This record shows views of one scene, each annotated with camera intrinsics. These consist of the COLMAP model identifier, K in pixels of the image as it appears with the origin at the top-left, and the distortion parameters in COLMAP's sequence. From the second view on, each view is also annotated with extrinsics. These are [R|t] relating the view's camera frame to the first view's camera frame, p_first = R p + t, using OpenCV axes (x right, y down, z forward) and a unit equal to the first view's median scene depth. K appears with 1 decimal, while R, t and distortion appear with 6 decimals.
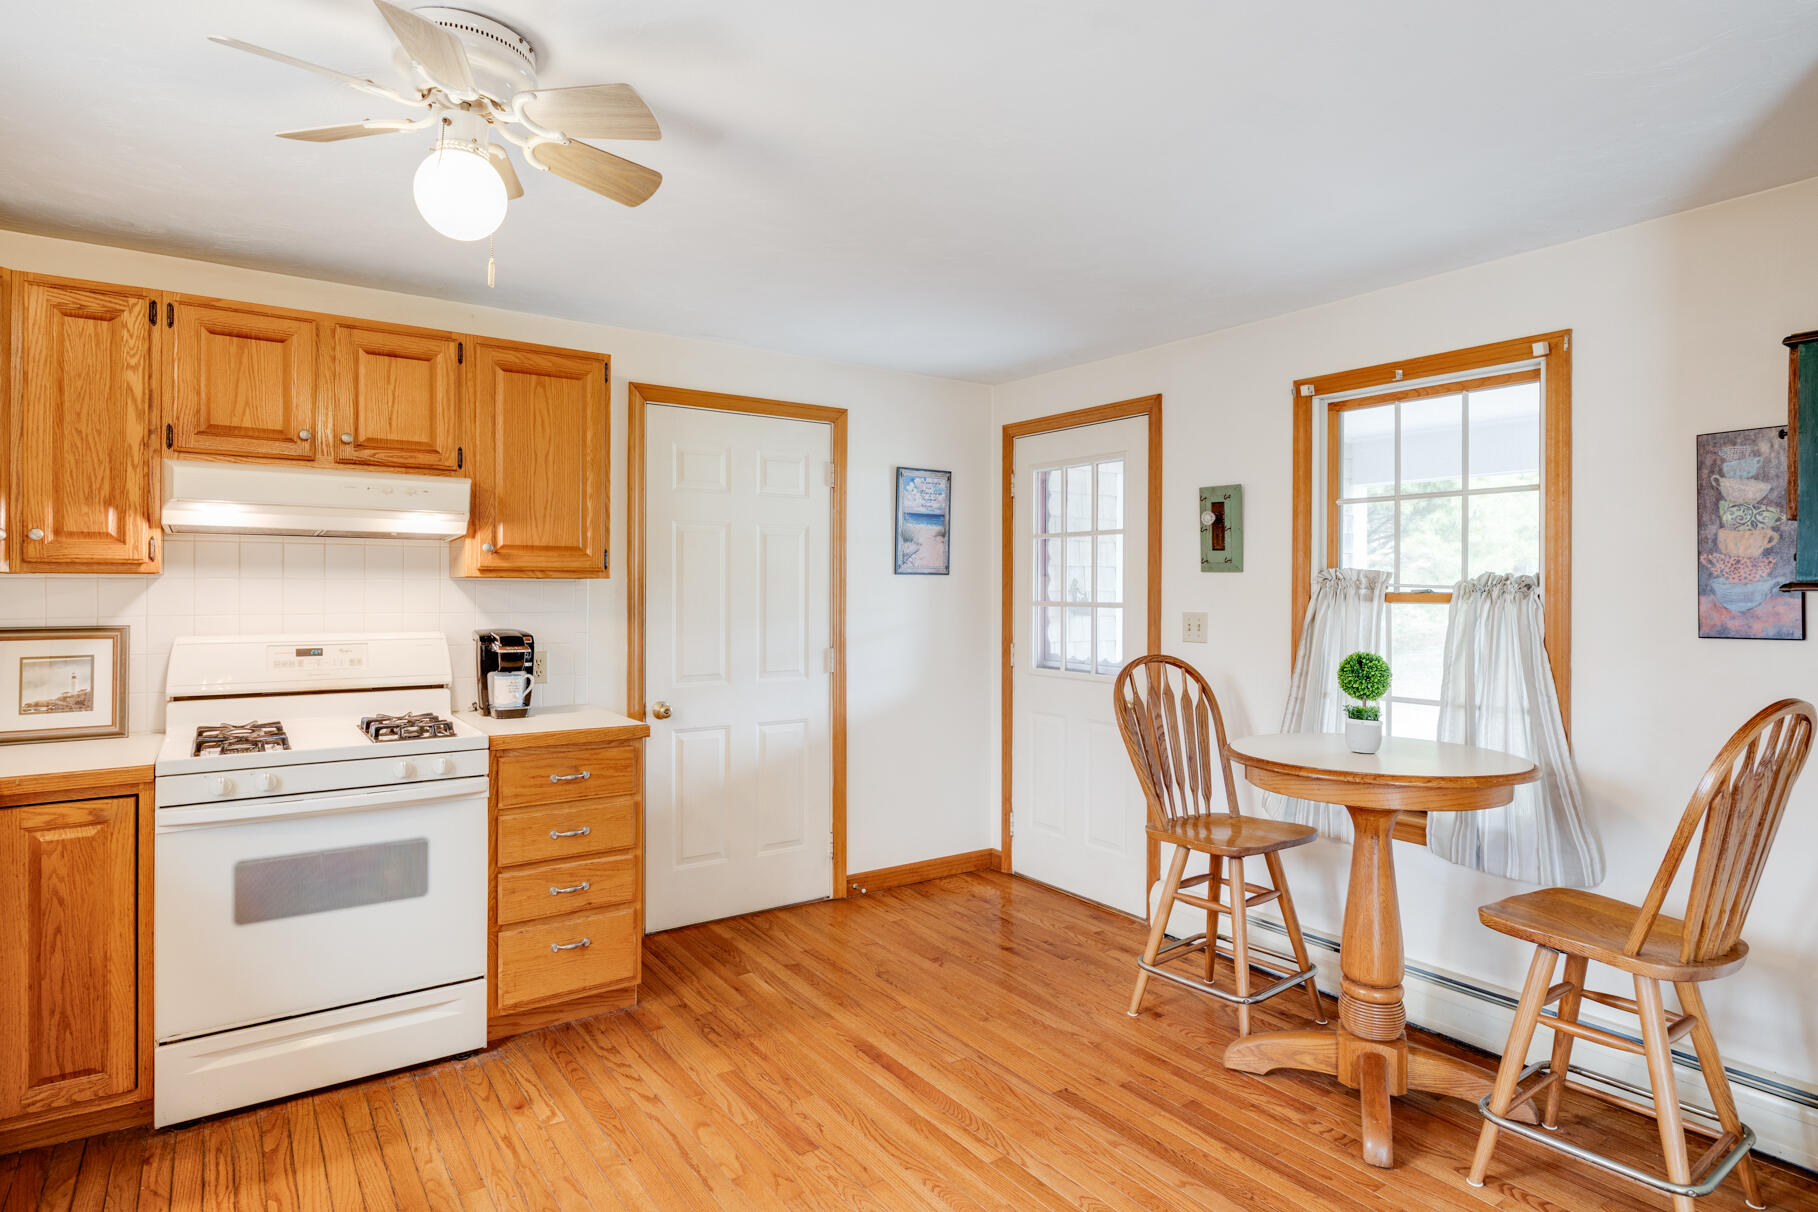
lens RADIAL K [[987.3, 0, 908.3], [0, 987.3, 590.3], [0, 0, 1]] dist [-0.002143, -0.000167]
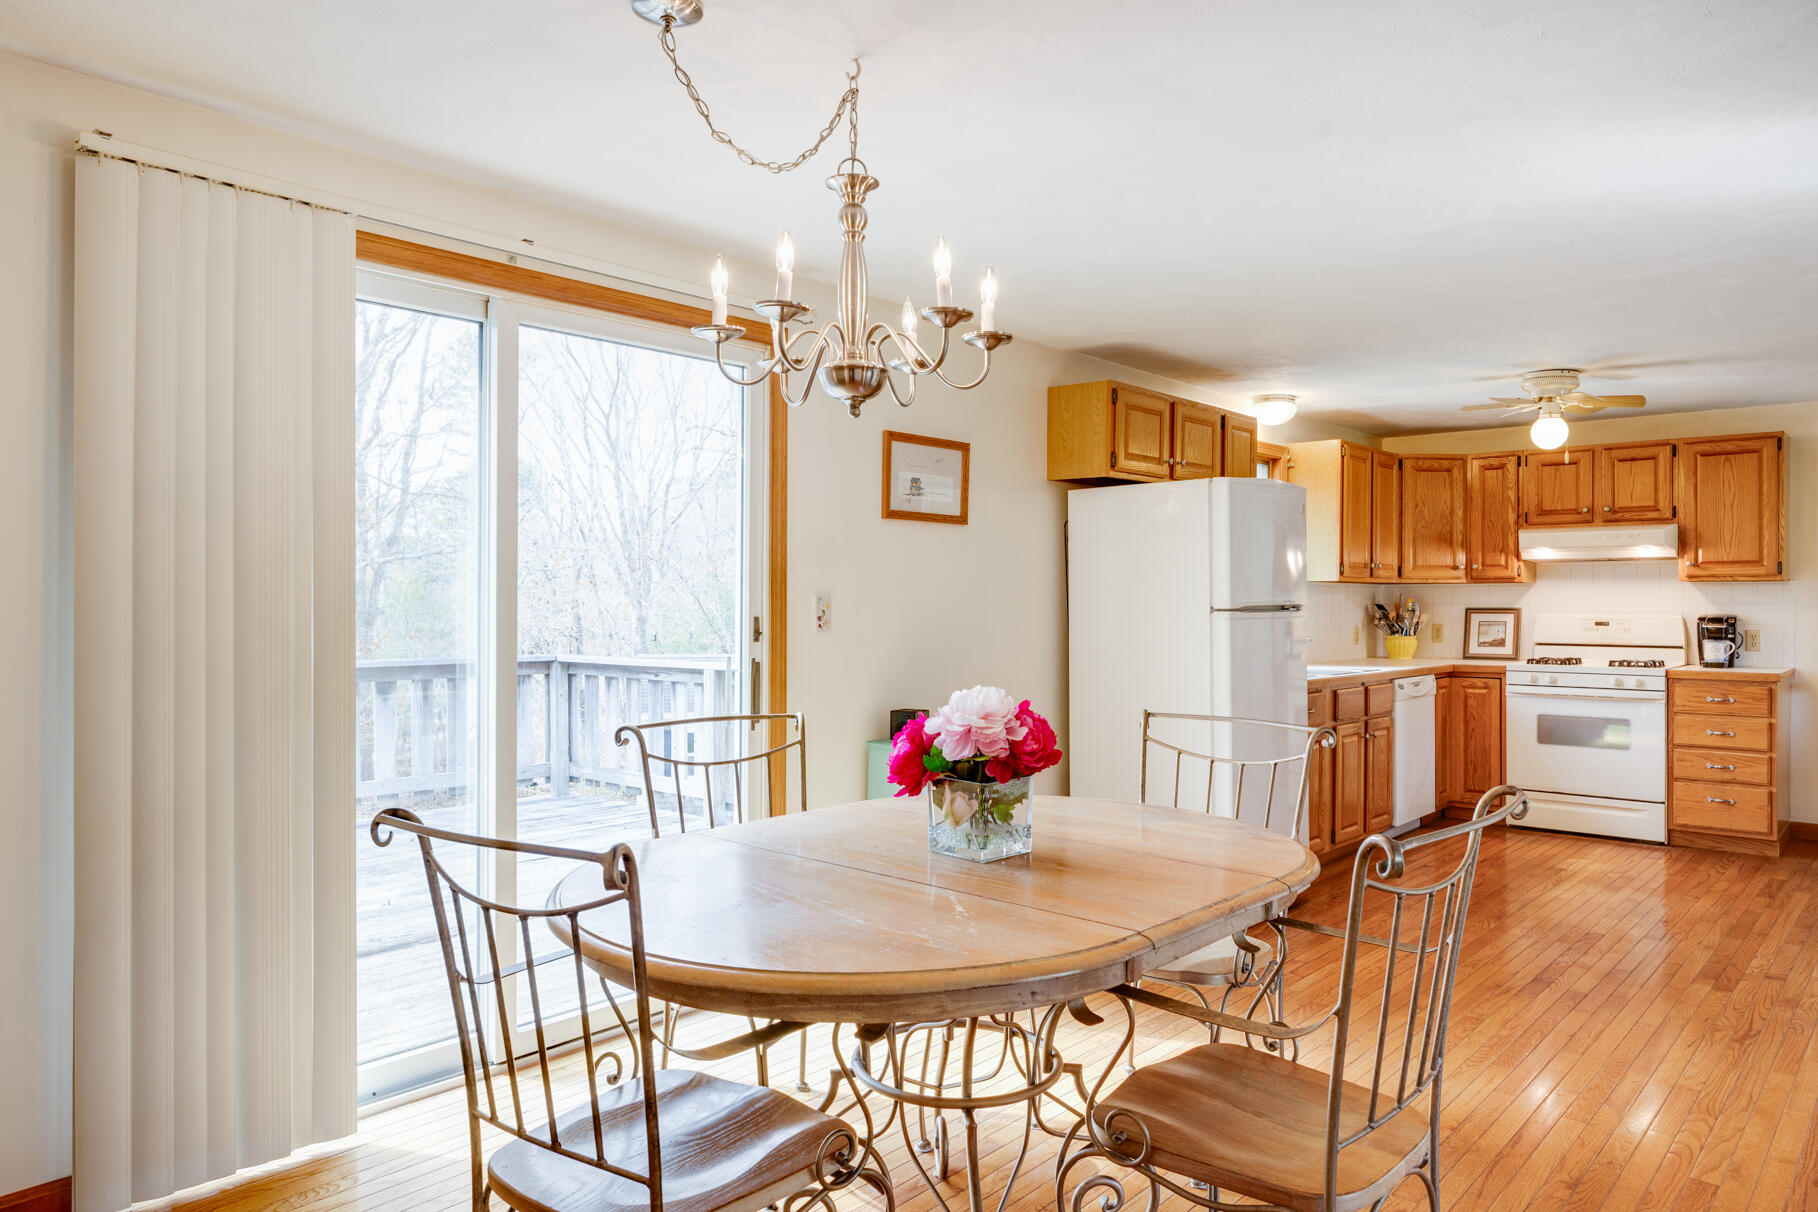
lens RADIAL K [[1188.3, 0, 904.4], [0, 1188.3, 597.3], [0, 0, 1]] dist [-0.006760, -0.000340]
pose [[0.223826, -0.006534, -0.974607, 1.299800], [-0.001685, 0.999973, -0.007091, 0.032105], [0.974628, 0.003229, 0.223809, -0.792632]]
